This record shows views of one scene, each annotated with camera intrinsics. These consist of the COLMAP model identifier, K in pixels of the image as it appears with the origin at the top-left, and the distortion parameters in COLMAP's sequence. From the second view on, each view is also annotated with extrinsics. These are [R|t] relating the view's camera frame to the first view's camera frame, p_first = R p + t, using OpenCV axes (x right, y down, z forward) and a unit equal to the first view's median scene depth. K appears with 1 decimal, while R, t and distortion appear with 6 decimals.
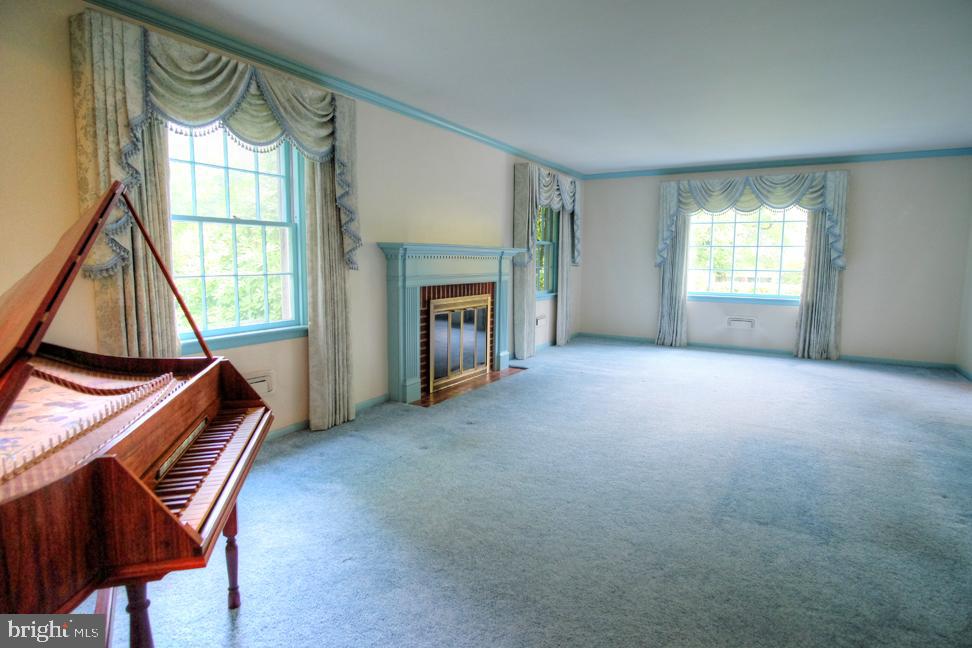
lens RADIAL K [[522.2, 0, 487.3], [0, 522.2, 322.1], [0, 0, 1]] dist [-0.032481, 0.009200]
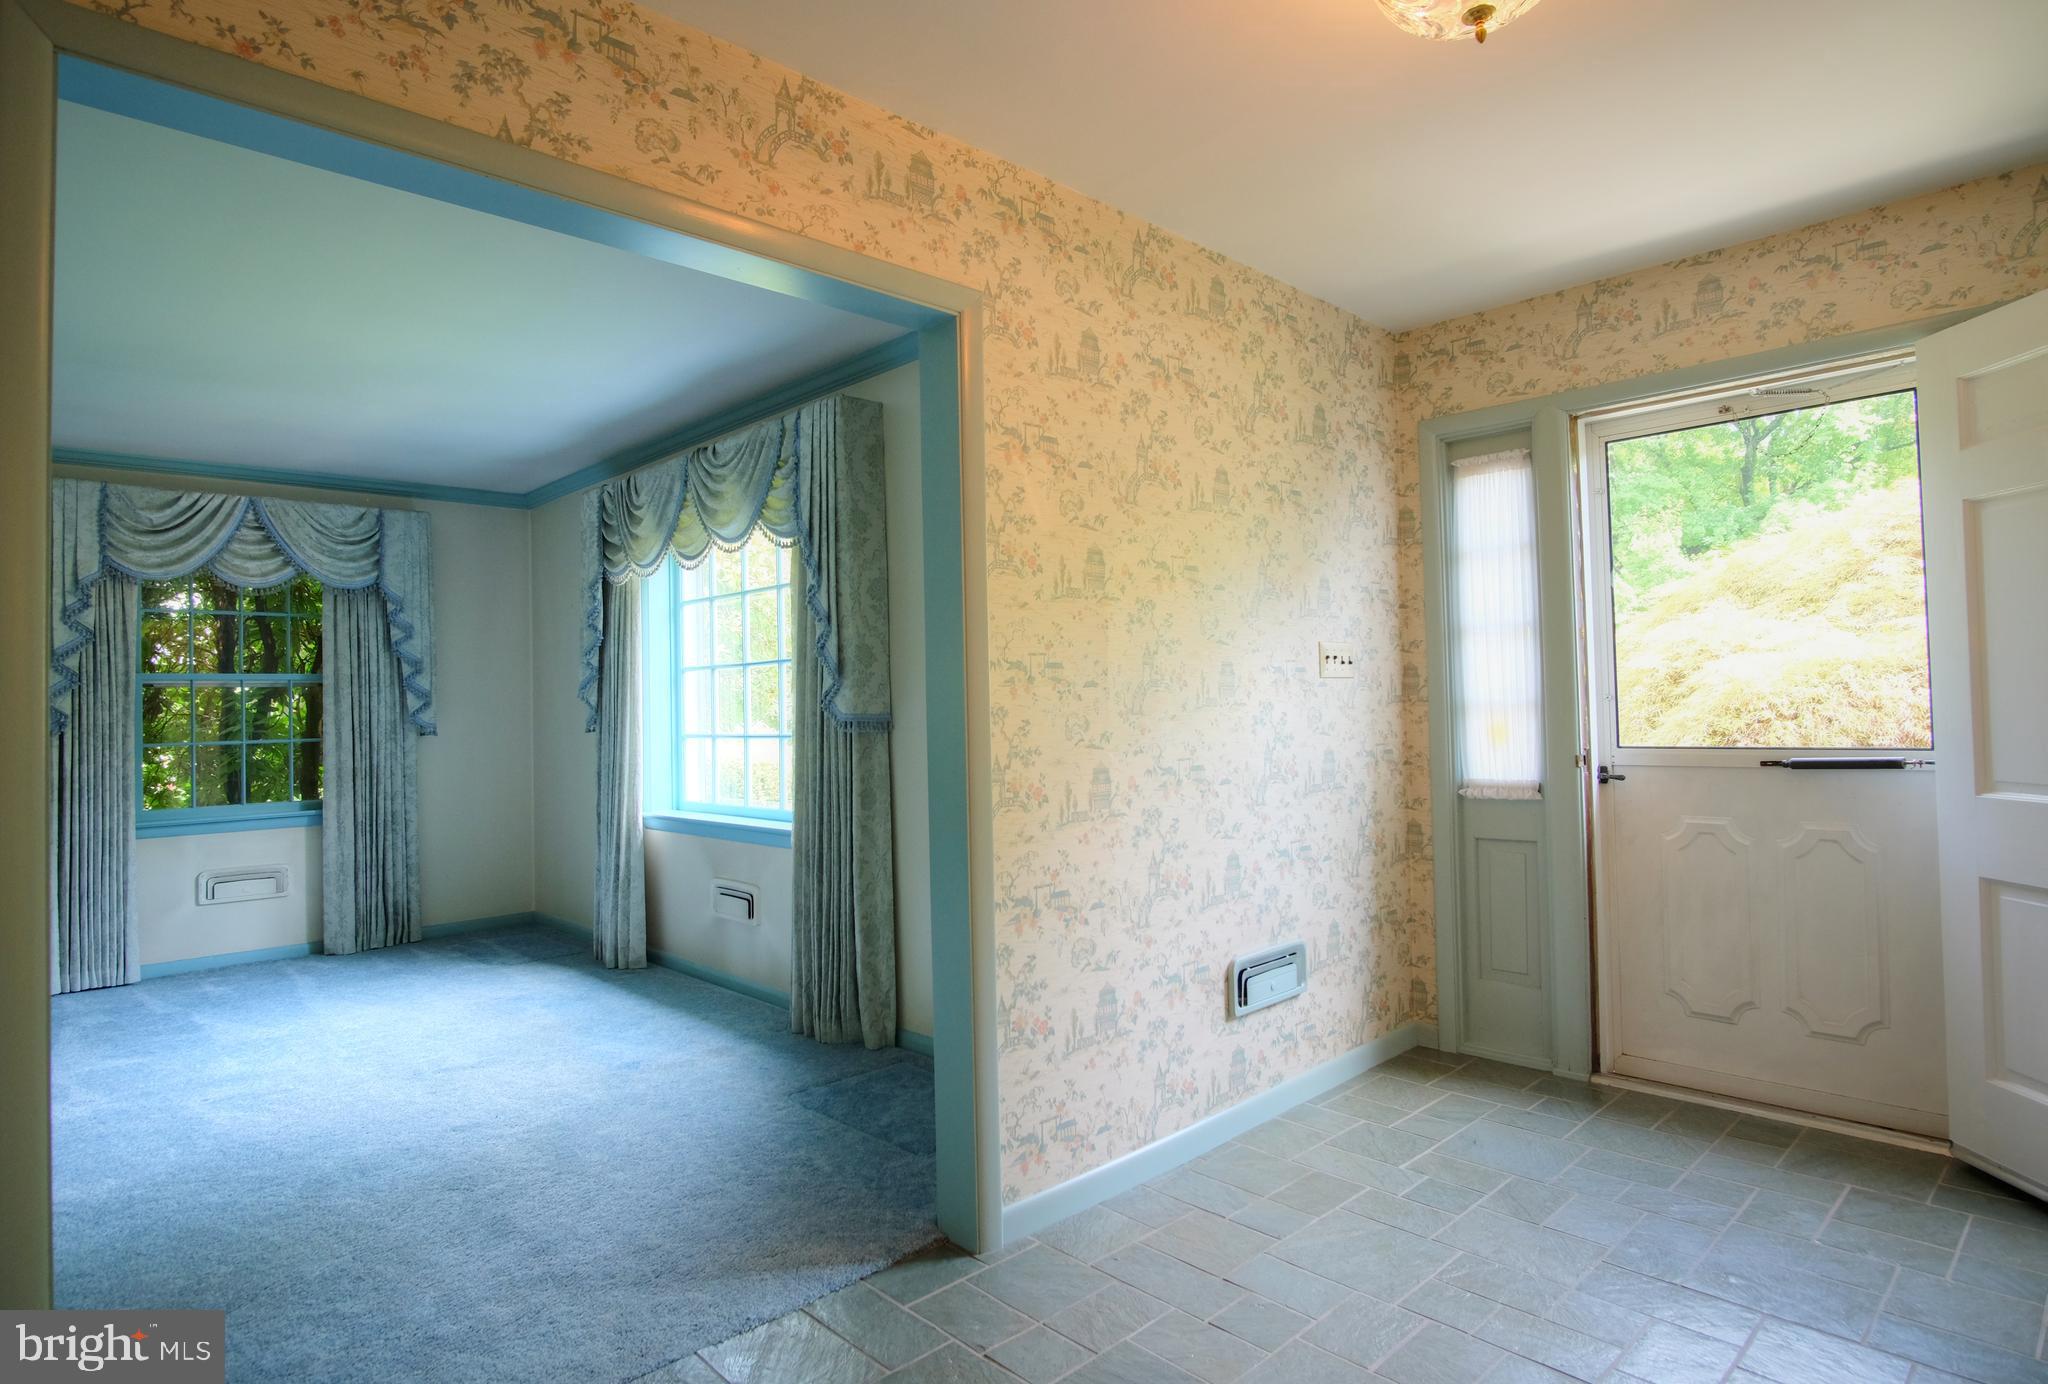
lens RADIAL K [[1100.3, 0, 1012.1], [0, 1100.3, 685.2], [0, 0, 1]] dist [-0.032481, 0.009200]
pose [[0.963996, -0.034926, -0.263615, 1.213501], [-0.002225, 0.990243, -0.139333, -0.053717], [0.265909, 0.134903, 0.954512, 0.563560]]
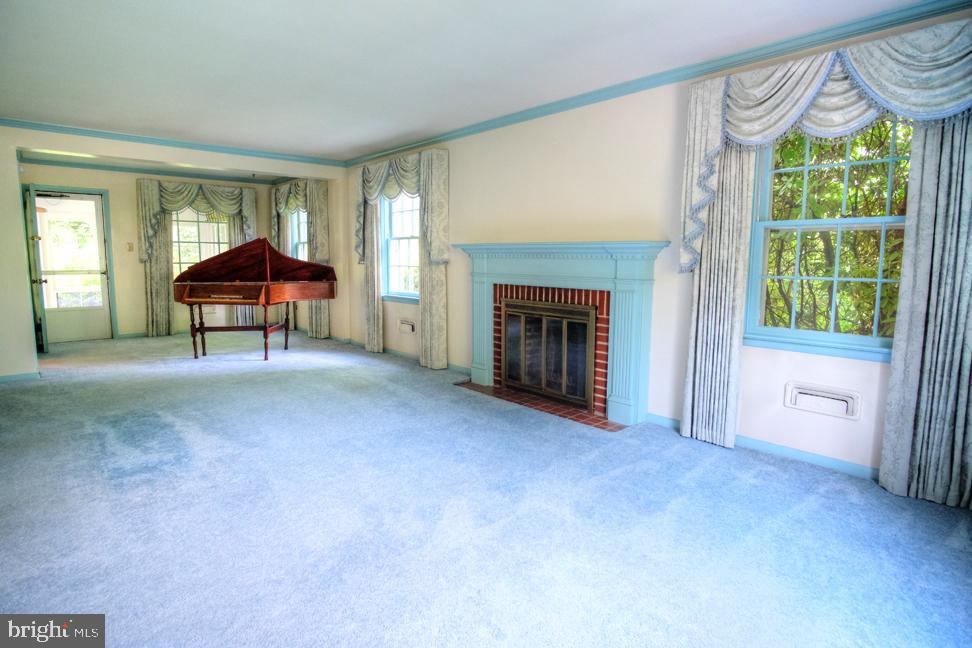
lens RADIAL K [[522.2, 0, 490.9], [0, 522.2, 317.6], [0, 0, 1]] dist [-0.032481, 0.009200]
pose [[-0.288326, 0.096168, -0.952691, 0.851718], [-0.126474, 0.982402, 0.137444, -0.137914], [0.949143, 0.160120, -0.271089, 1.220525]]
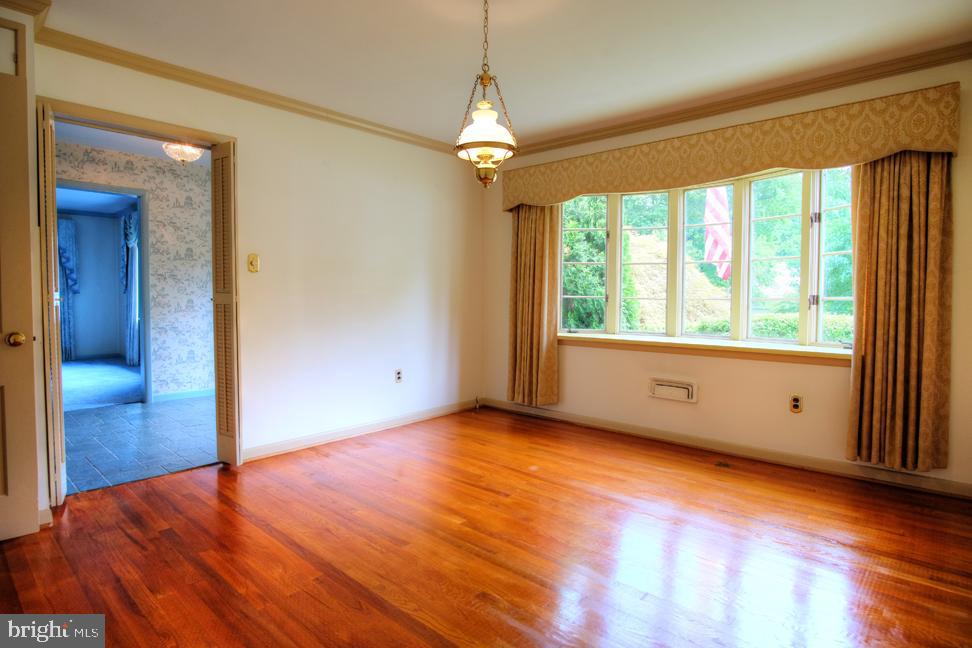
lens RADIAL K [[522.2, 0, 490.7], [0, 522.2, 327.3], [0, 0, 1]] dist [-0.032481, 0.009200]
pose [[0.979665, 0.010936, -0.200343, 2.011413], [-0.025084, 0.997355, -0.068219, 0.033993], [0.199067, 0.071857, 0.977348, 0.127977]]
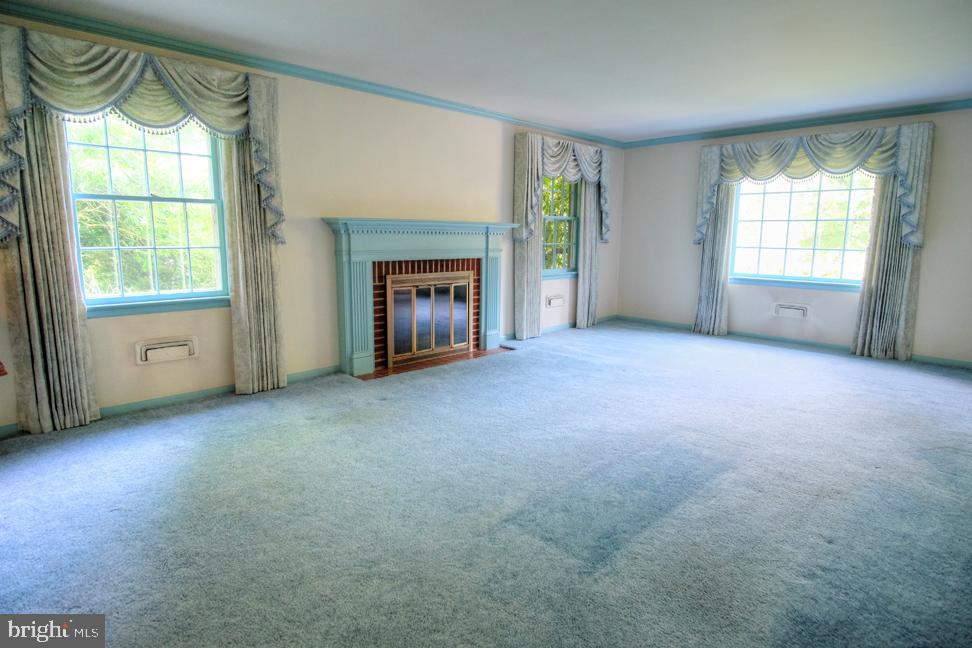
lens RADIAL K [[522.2, 0, 486.9], [0, 522.2, 320.9], [0, 0, 1]] dist [-0.032481, 0.009200]
pose [[0.966724, 0.041461, -0.252439, 0.322014], [-0.031619, 0.998578, 0.042921, -0.003544], [0.253860, -0.033511, 0.966660, 0.074699]]
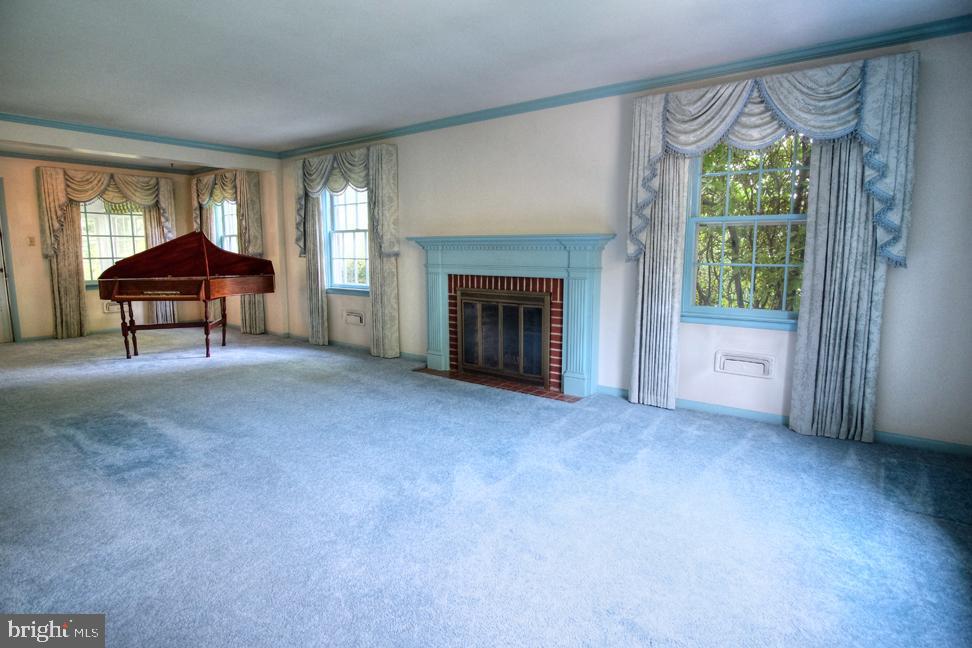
lens RADIAL K [[522.2, 0, 490.6], [0, 522.2, 319.4], [0, 0, 1]] dist [-0.032481, 0.009200]
pose [[-0.109097, 0.120671, -0.986679, 0.941787], [-0.121949, 0.983481, 0.133764, -0.126875], [0.986522, 0.134918, -0.092579, 1.138851]]
